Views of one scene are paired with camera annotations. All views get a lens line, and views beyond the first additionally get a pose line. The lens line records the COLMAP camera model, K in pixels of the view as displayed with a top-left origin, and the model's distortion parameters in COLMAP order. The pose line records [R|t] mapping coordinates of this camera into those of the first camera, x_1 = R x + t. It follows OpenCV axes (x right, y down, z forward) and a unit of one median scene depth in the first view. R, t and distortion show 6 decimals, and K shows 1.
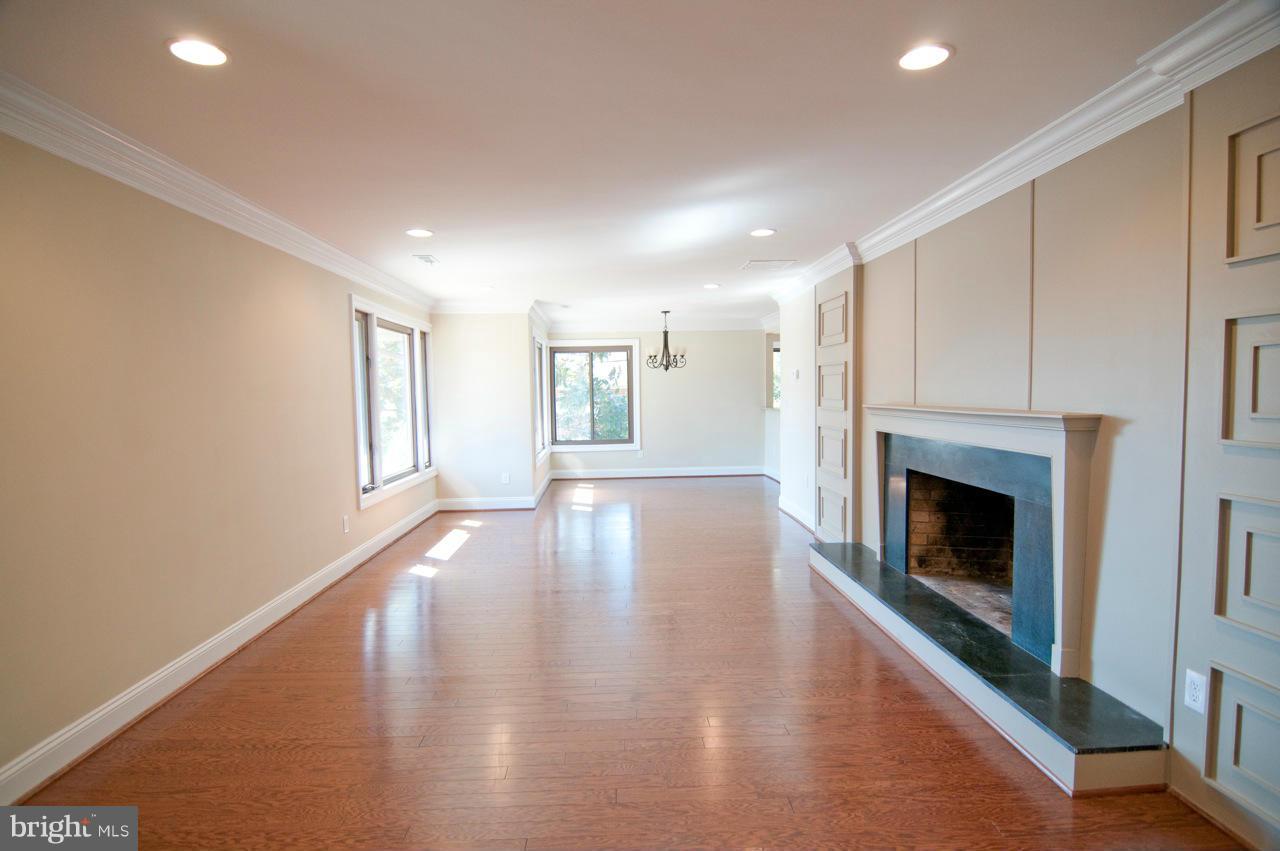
lens RADIAL K [[683.6, 0, 638.5], [0, 683.6, 434.4], [0, 0, 1]] dist [-0.007380, -0.010033]
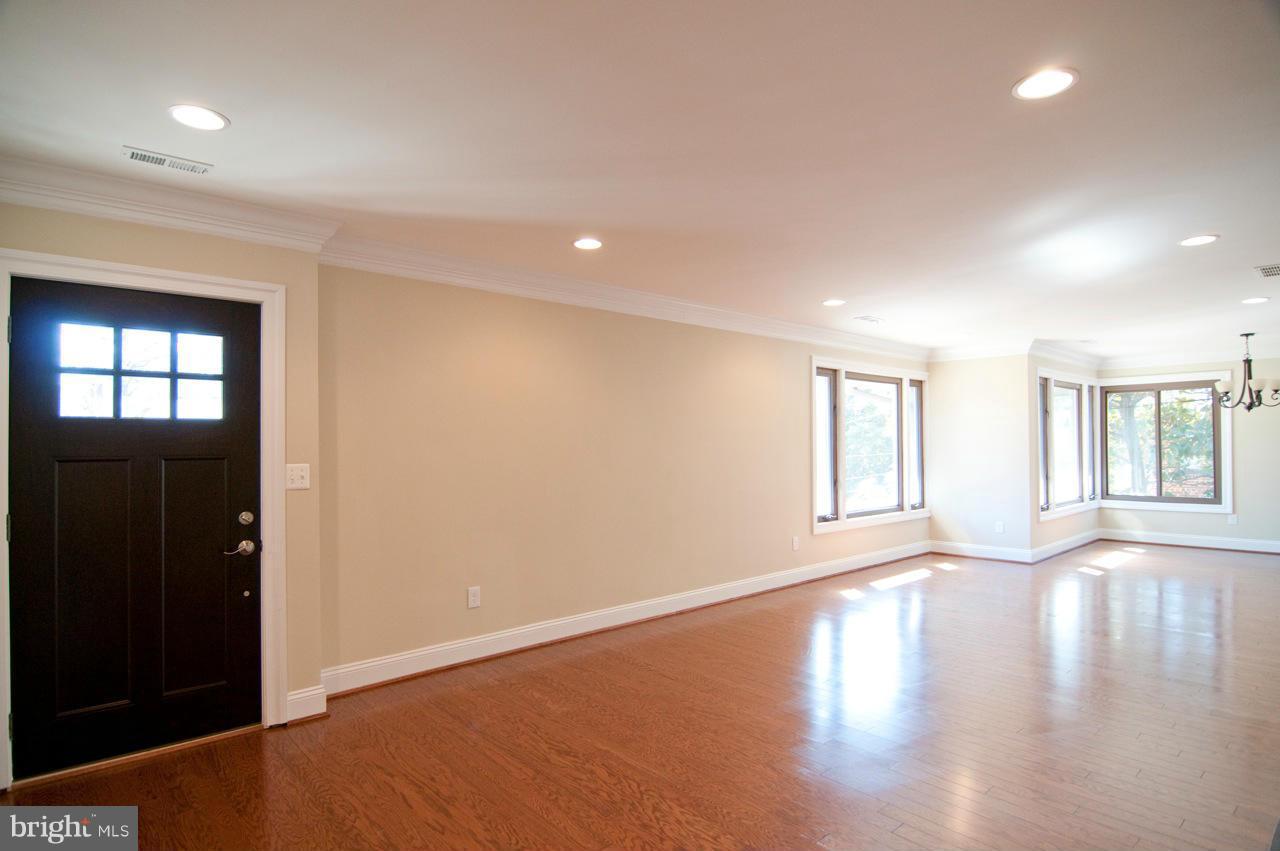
lens RADIAL K [[683.6, 0, 636.2], [0, 683.6, 424.0], [0, 0, 1]] dist [-0.007380, -0.010033]
pose [[0.635216, -0.009219, -0.772279, 0.222859], [-0.054635, 0.996887, -0.056838, 0.002377], [0.770399, 0.078298, 0.632736, -0.005316]]
